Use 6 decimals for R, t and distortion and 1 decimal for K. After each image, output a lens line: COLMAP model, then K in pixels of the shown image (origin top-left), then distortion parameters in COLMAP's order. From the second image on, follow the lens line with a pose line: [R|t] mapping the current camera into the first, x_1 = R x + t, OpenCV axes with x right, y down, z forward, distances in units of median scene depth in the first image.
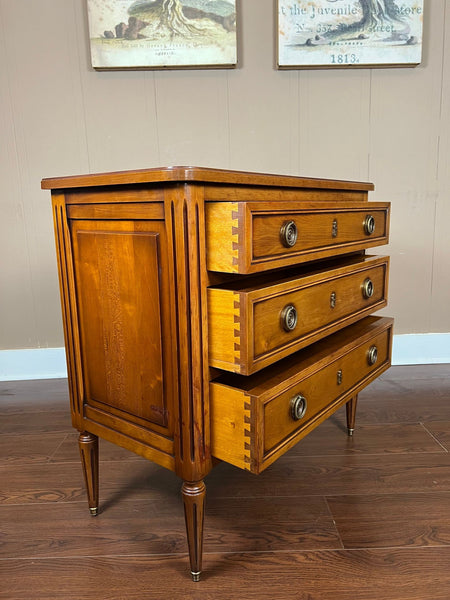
lens RADIAL K [[450.4, 0, 226.5], [0, 450.4, 304.9], [0, 0, 1]] dist [0.062074, -0.072783]
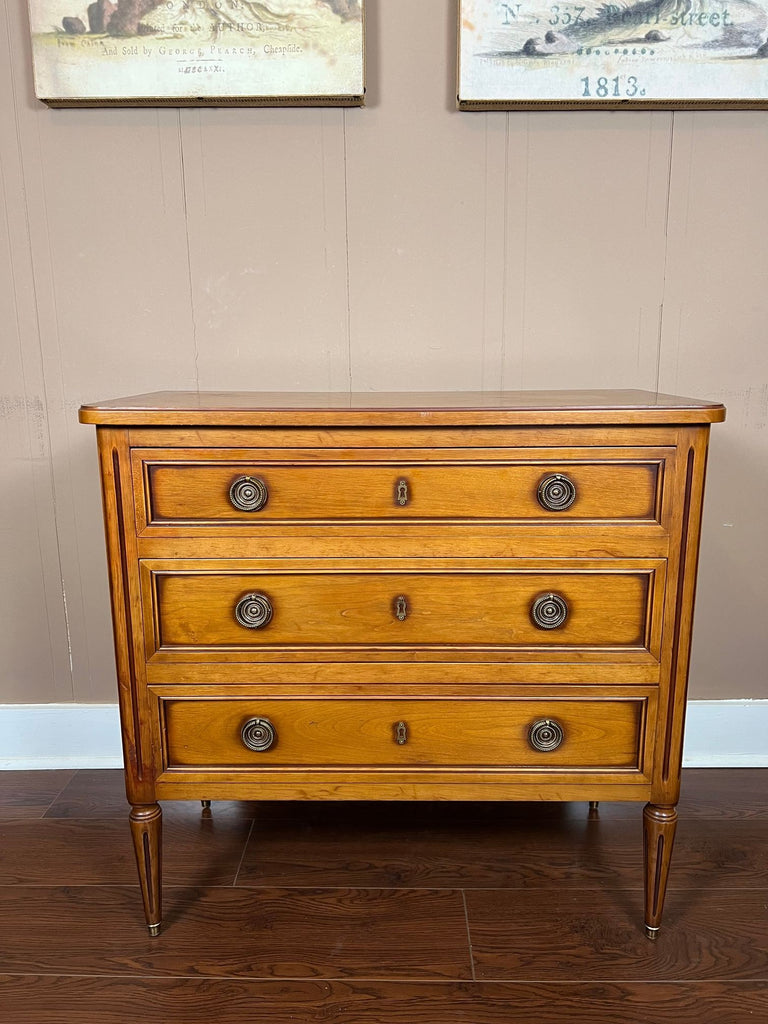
lens RADIAL K [[768.6, 0, 387.1], [0, 768.6, 521.7], [0, 0, 1]] dist [0.062074, -0.072783]
pose [[0.999231, 0.028016, -0.027447, 0.078177], [-0.027776, 0.999573, 0.009101, -0.129635], [0.027691, -0.008331, 0.999582, 0.255475]]
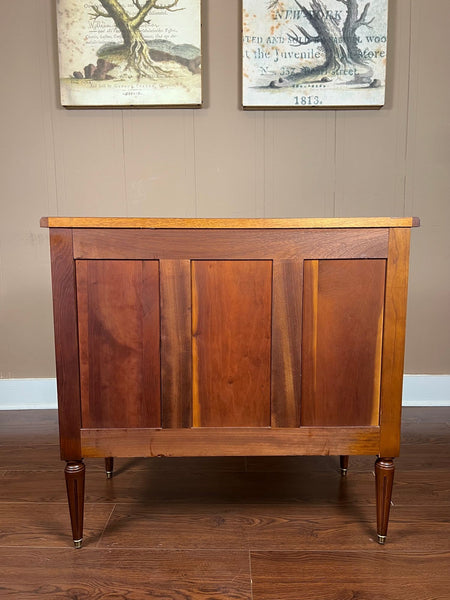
lens RADIAL K [[450.4, 0, 223.9], [0, 450.4, 303.2], [0, 0, 1]] dist [0.062074, -0.072783]
pose [[0.999213, 0.024830, -0.030929, 0.116682], [-0.026822, 0.997476, -0.065739, -0.018621], [0.029219, 0.066517, 0.997357, 0.014599]]
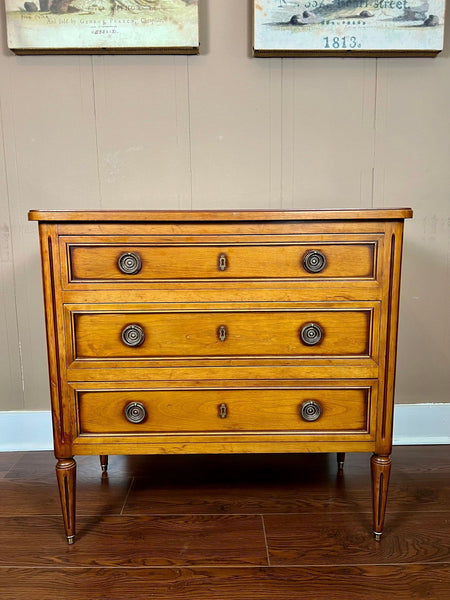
lens RADIAL K [[450.4, 0, 224.5], [0, 450.4, 302.4], [0, 0, 1]] dist [0.062074, -0.072783]
pose [[0.999757, 0.019673, -0.009946, 0.082162], [-0.020148, 0.998539, -0.050136, -0.069678], [0.008945, 0.050325, 0.998693, 0.270516]]
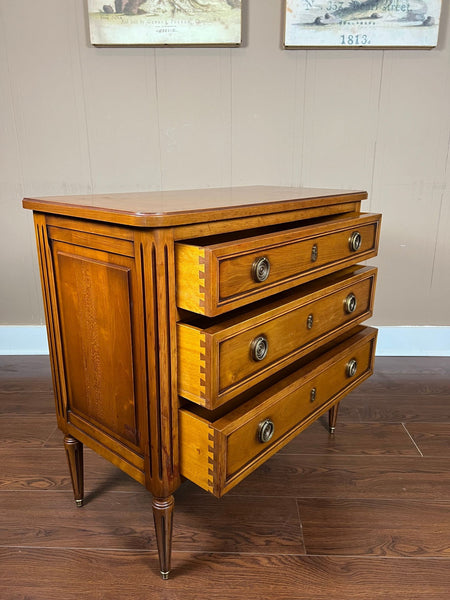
lens RADIAL K [[450.4, 0, 225.9], [0, 450.4, 305.3], [0, 0, 1]] dist [0.062074, -0.072783]
pose [[0.998653, 0.039227, -0.033951, 0.046049], [-0.035427, 0.993726, 0.106080, -0.085604], [0.037899, -0.104734, 0.993778, -0.006588]]
